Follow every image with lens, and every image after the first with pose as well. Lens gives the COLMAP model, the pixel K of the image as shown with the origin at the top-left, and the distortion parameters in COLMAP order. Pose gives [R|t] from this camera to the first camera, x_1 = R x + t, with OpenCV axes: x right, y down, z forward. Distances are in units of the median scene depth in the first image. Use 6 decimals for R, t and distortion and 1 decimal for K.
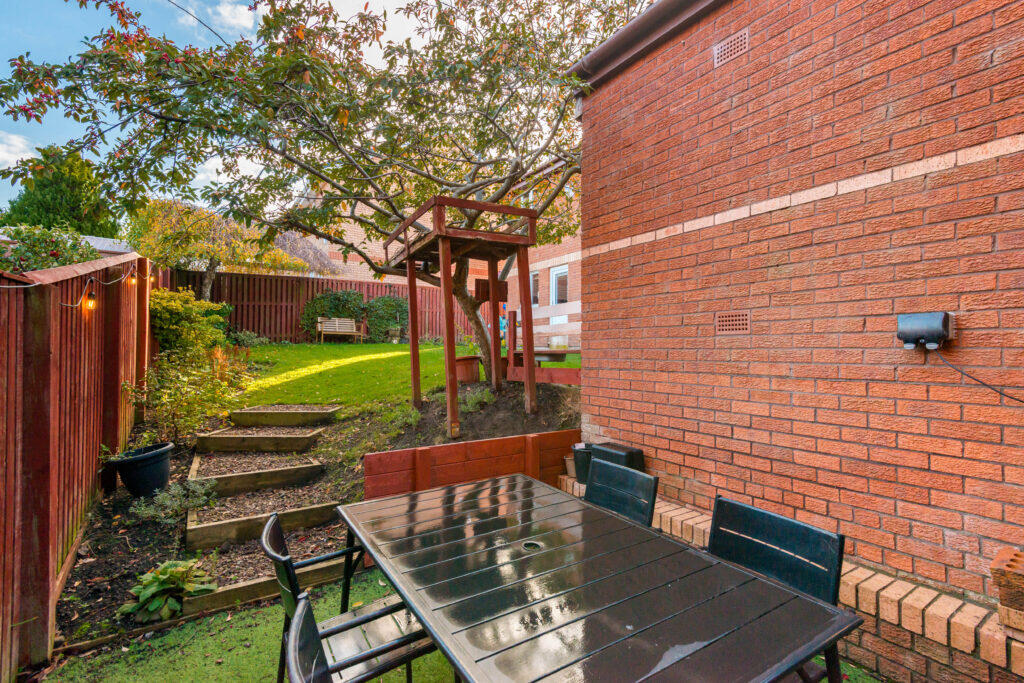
lens RADIAL K [[471.2, 0, 512.0], [0, 471.2, 341.5], [0, 0, 1]] dist [0.000063, -0.000387]
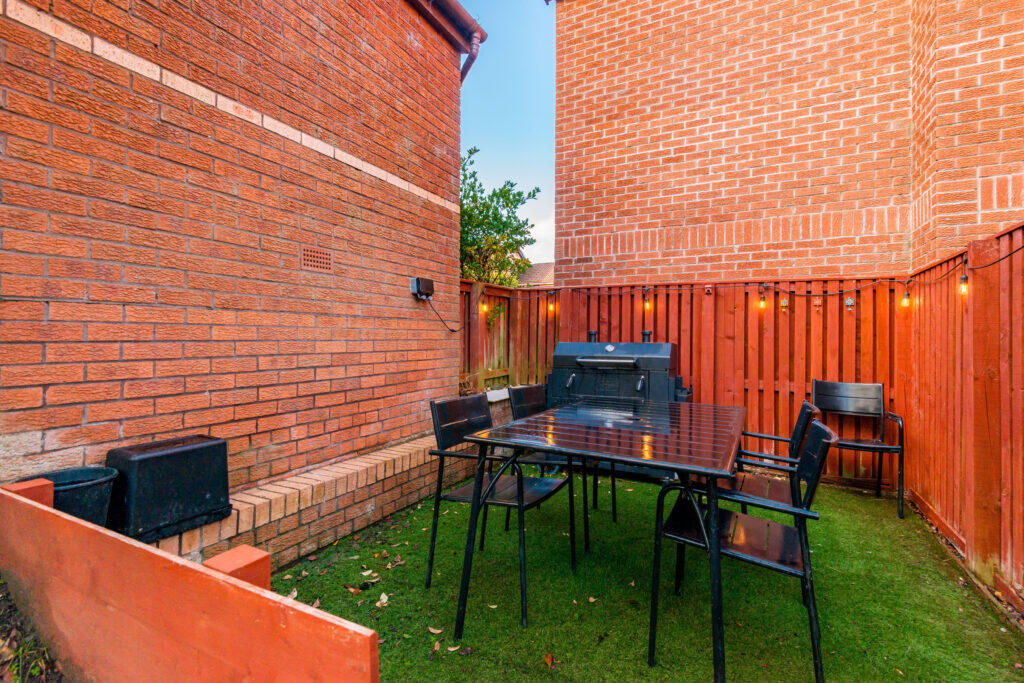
lens RADIAL K [[471.2, 0, 512.0], [0, 471.2, 341.5], [0, 0, 1]] dist [0.000063, -0.000387]
pose [[-0.509971, -0.012560, 0.860100, -0.524185], [-0.023985, 0.999712, 0.000378, 0.110003], [-0.859857, -0.020436, -0.510126, 1.086584]]
